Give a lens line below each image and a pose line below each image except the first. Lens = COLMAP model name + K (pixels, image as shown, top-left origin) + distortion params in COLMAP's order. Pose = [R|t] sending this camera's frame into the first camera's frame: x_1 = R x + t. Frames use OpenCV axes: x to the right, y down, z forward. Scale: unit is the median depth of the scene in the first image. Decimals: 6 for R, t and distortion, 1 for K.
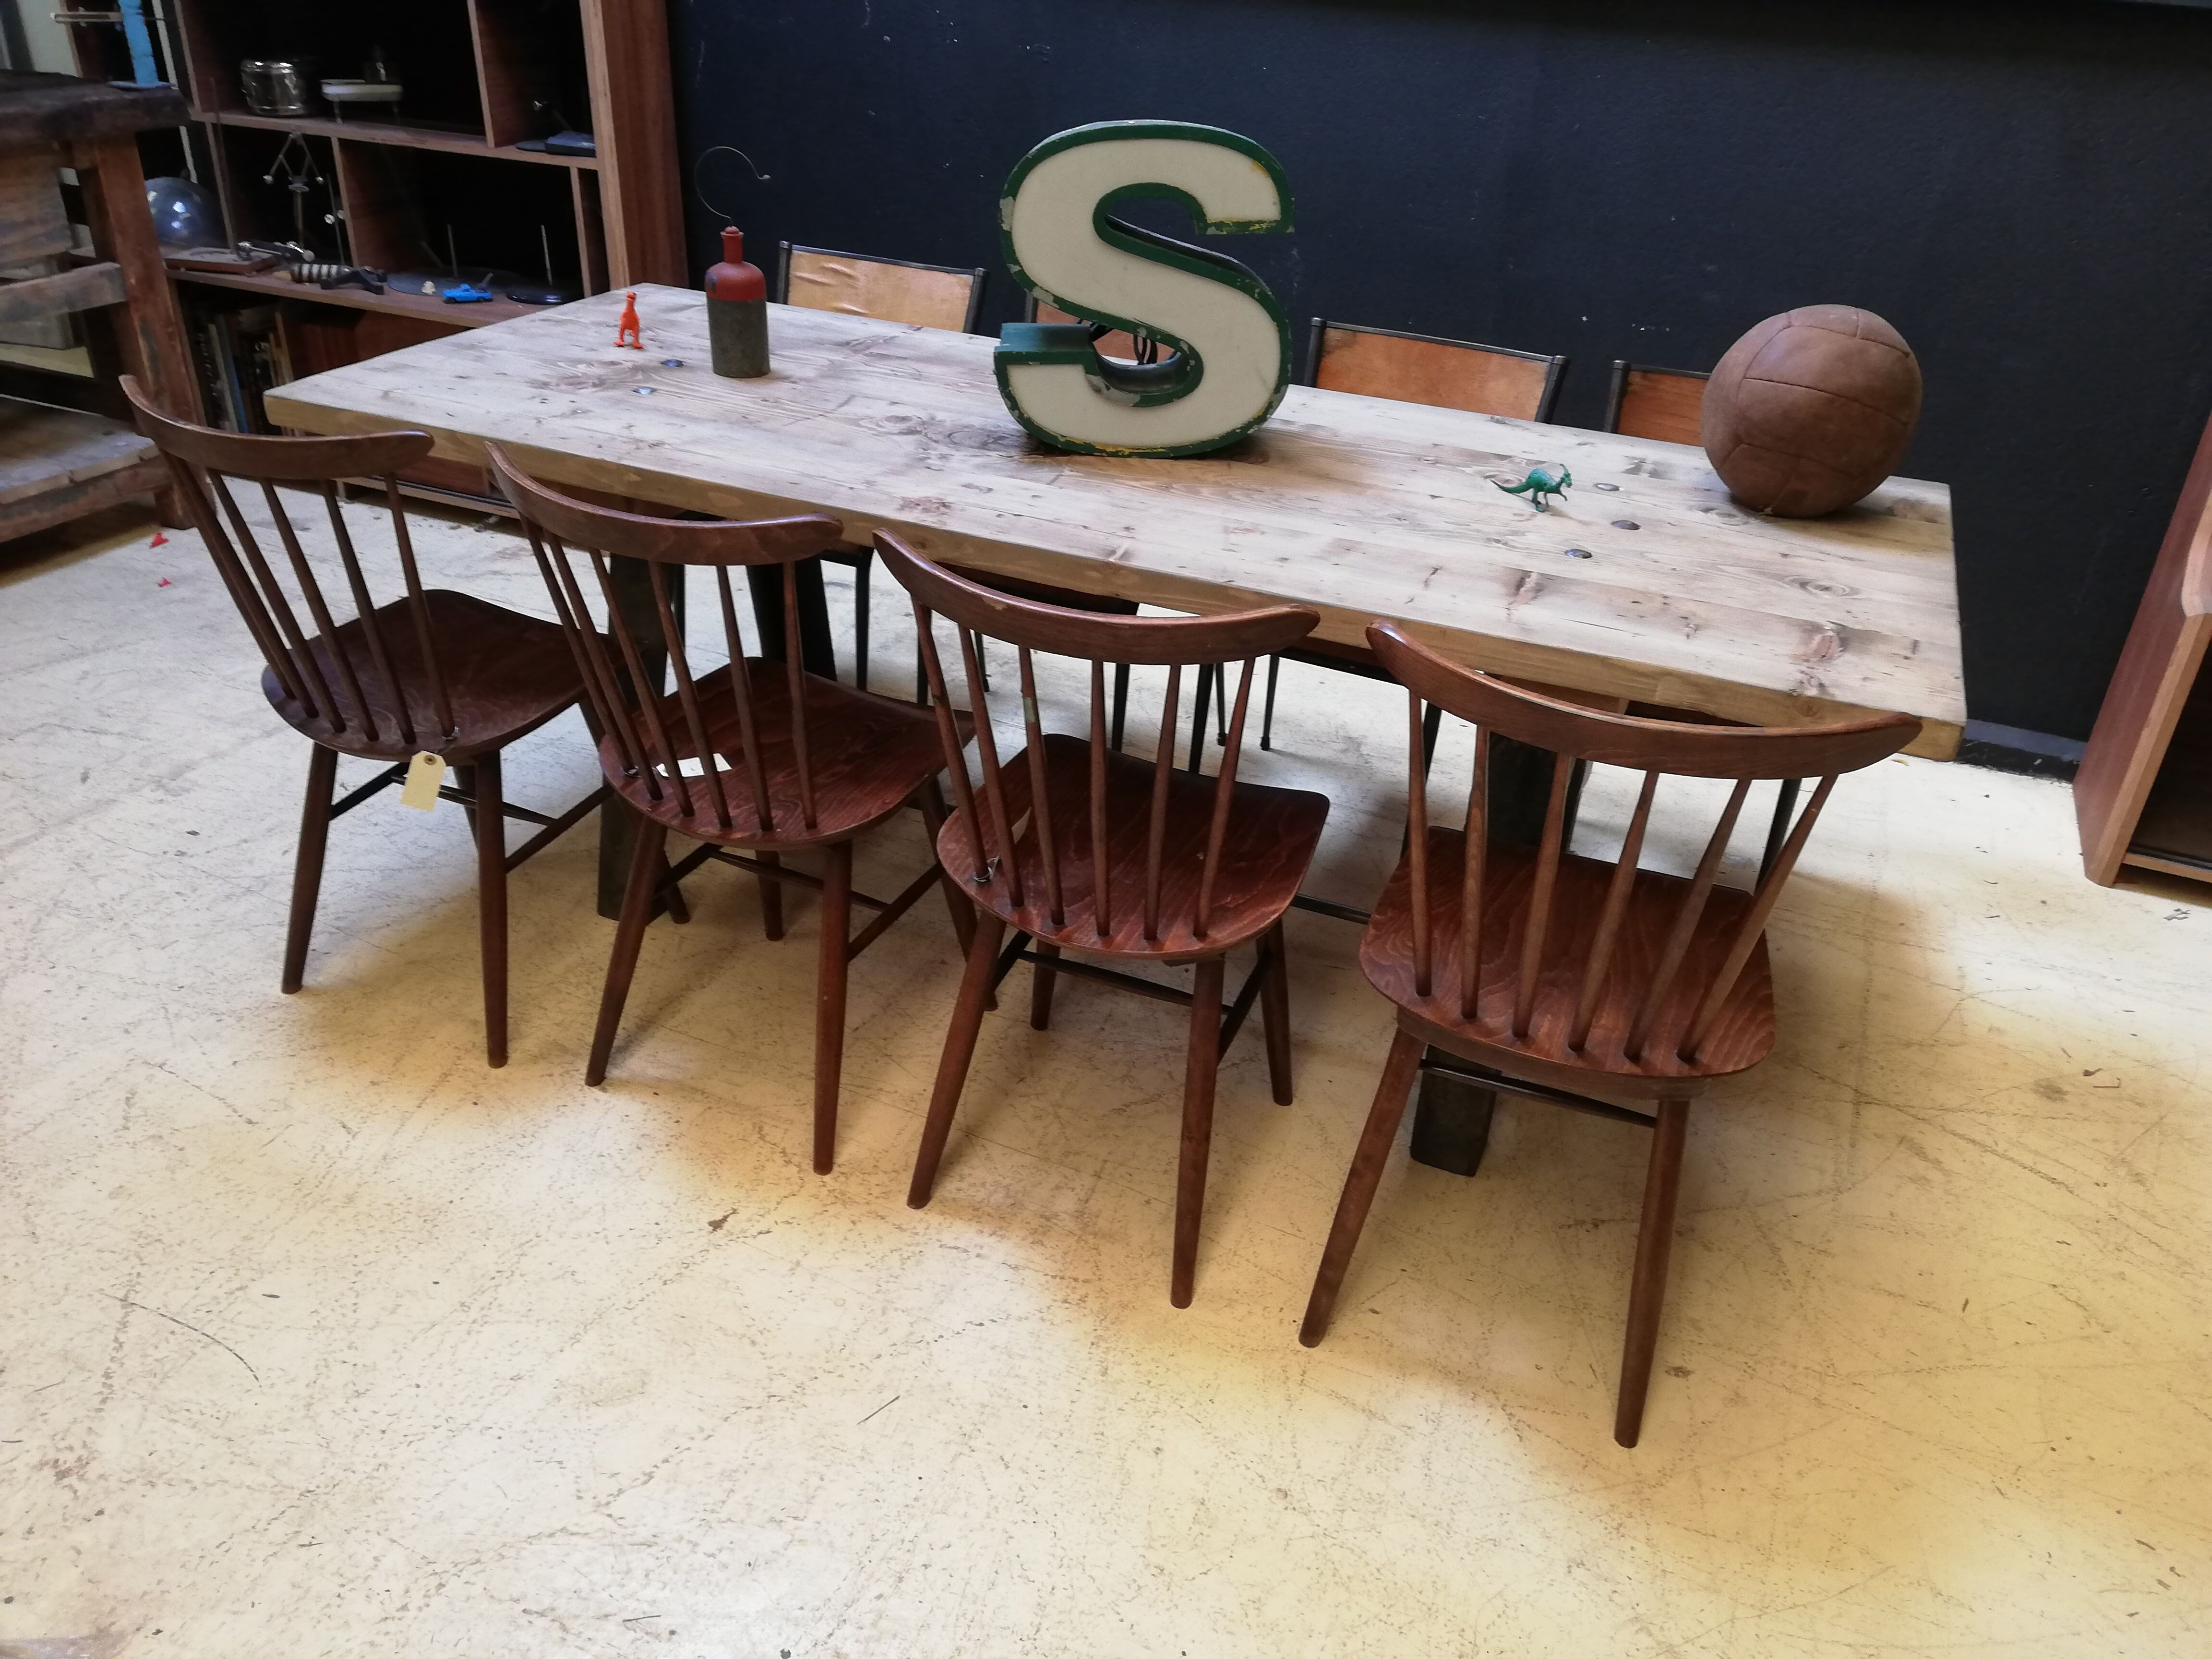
lens RADIAL K [[1674.9, 0, 1084.4], [0, 1674.9, 806.2], [0, 0, 1]] dist [0.045076, -0.064368]
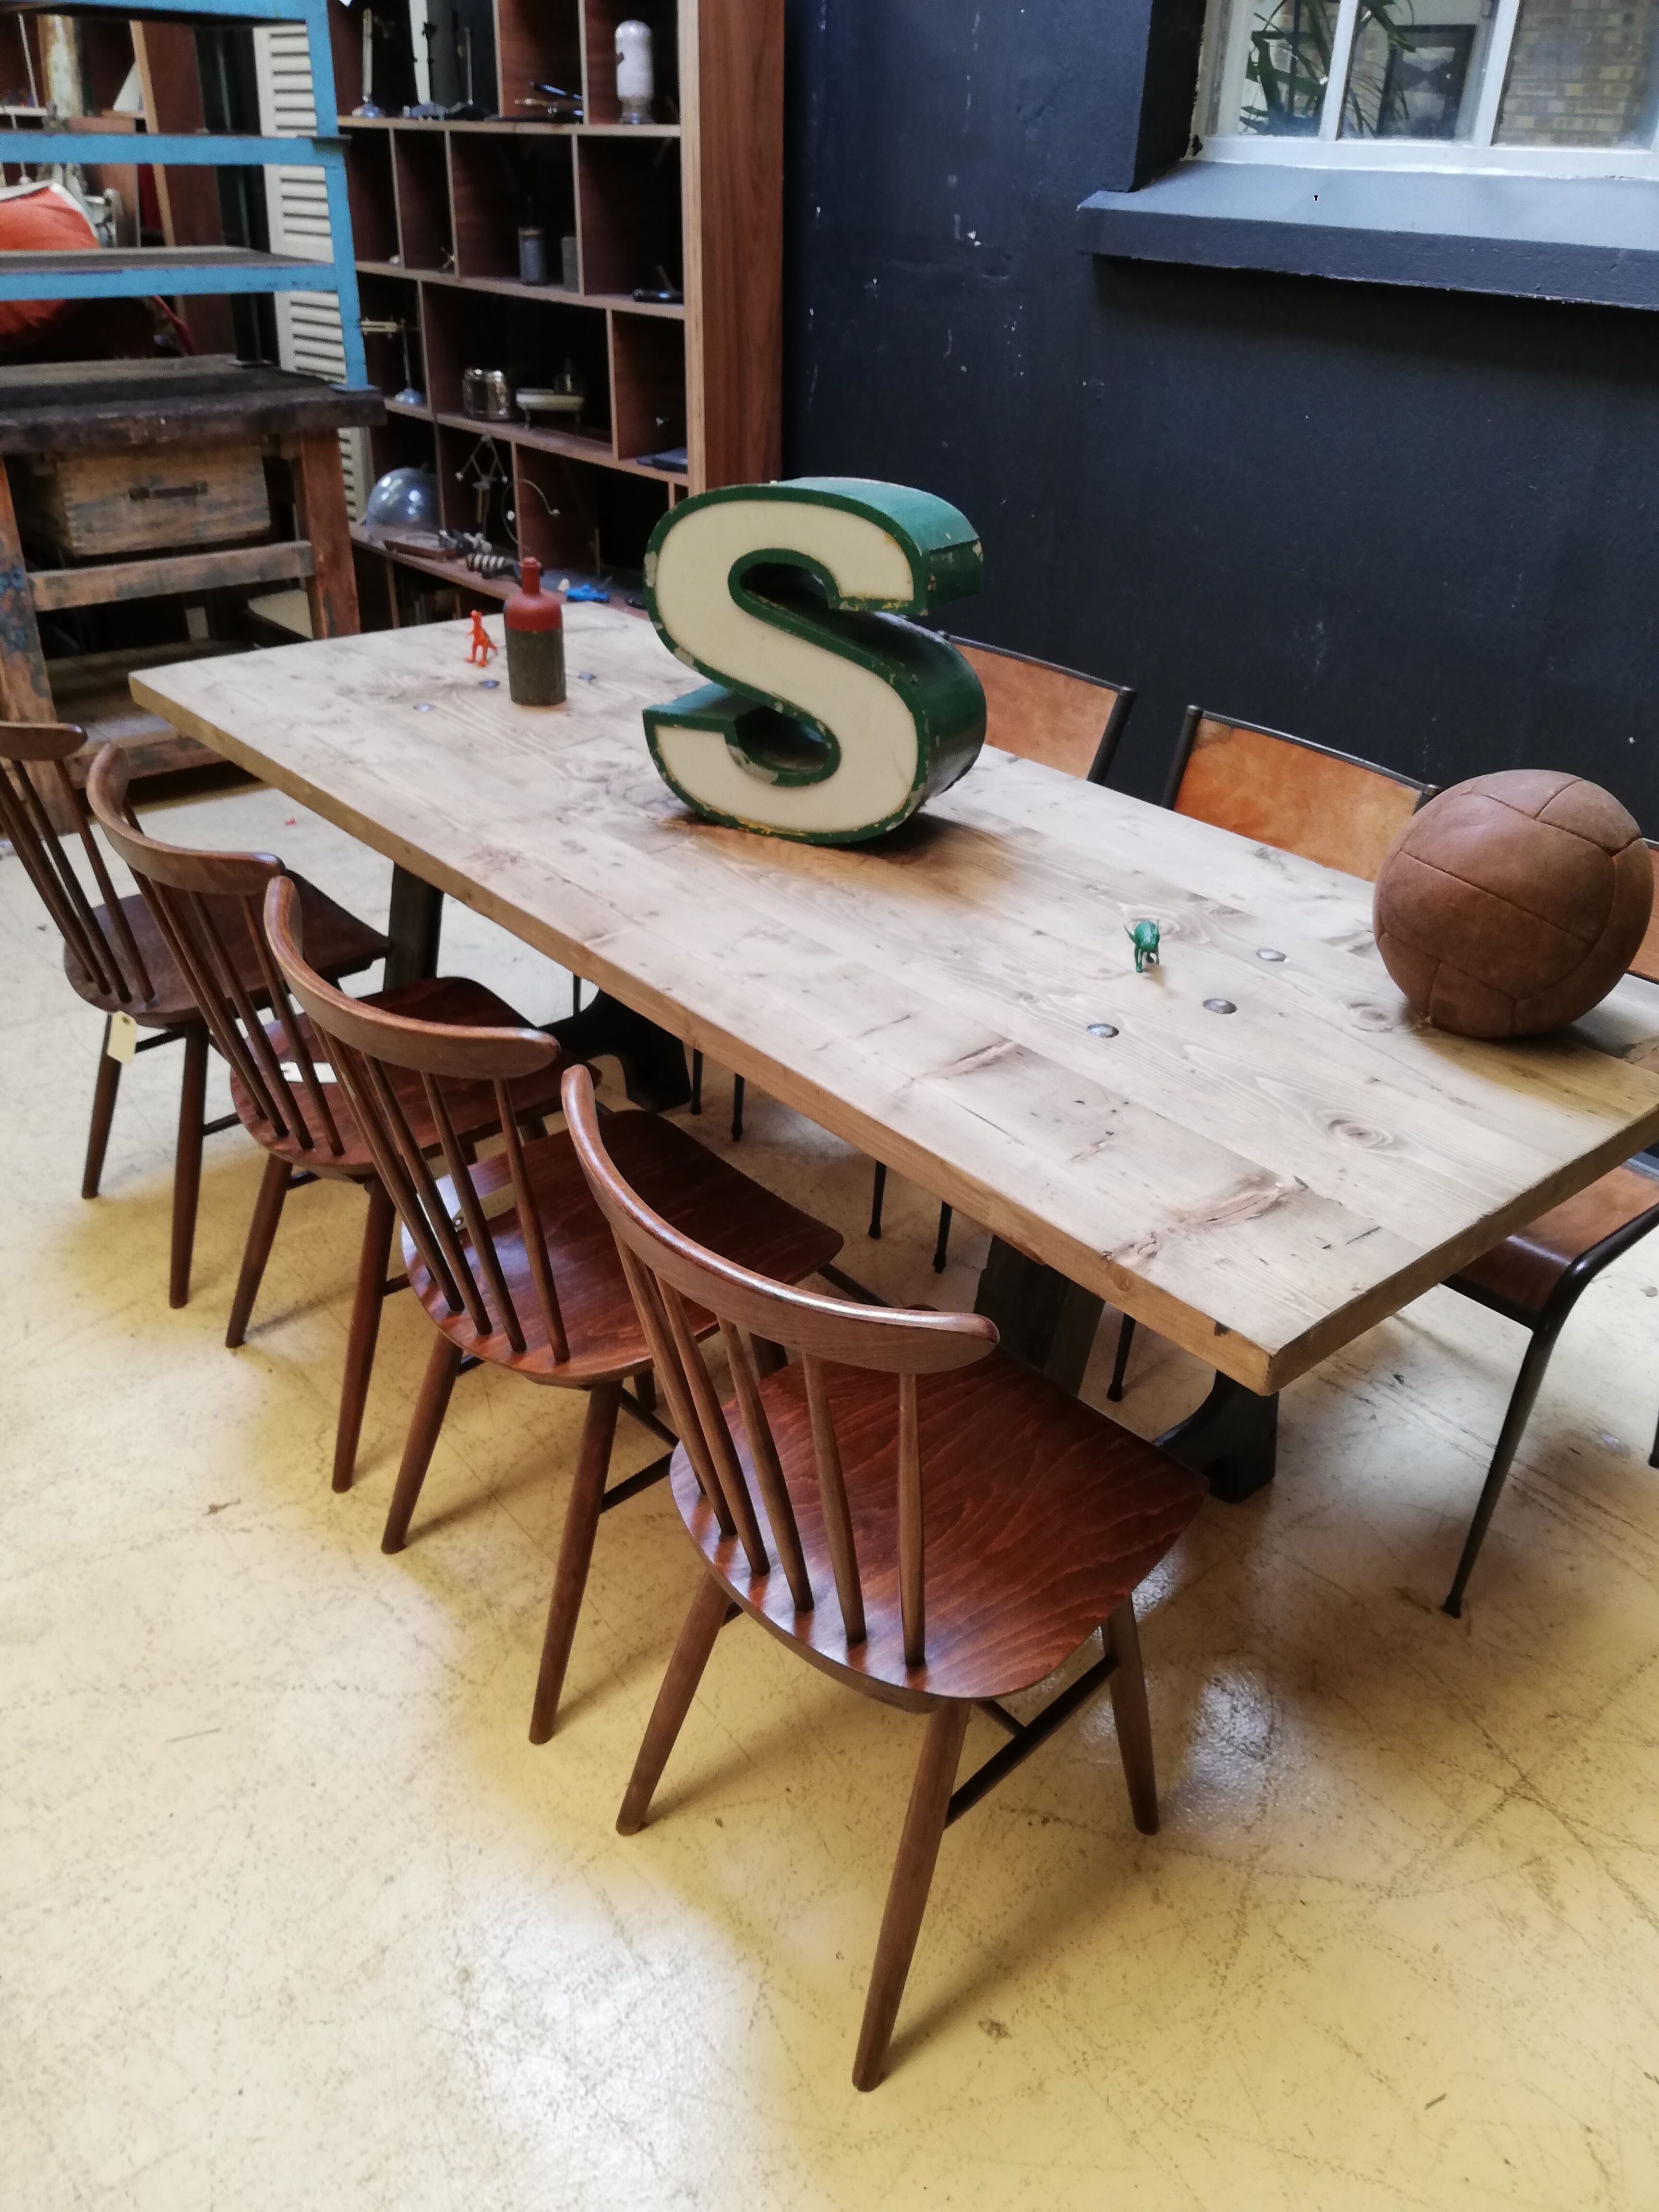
lens RADIAL K [[1674.9, 0, 817.4], [0, 1674.9, 1095.3], [0, 0, 1]] dist [0.045076, -0.064368]
pose [[0.897934, 0.199450, -0.392345, 0.434201], [-0.202337, 0.978710, 0.034455, -0.103287], [0.390864, 0.048447, 0.919173, 0.161403]]
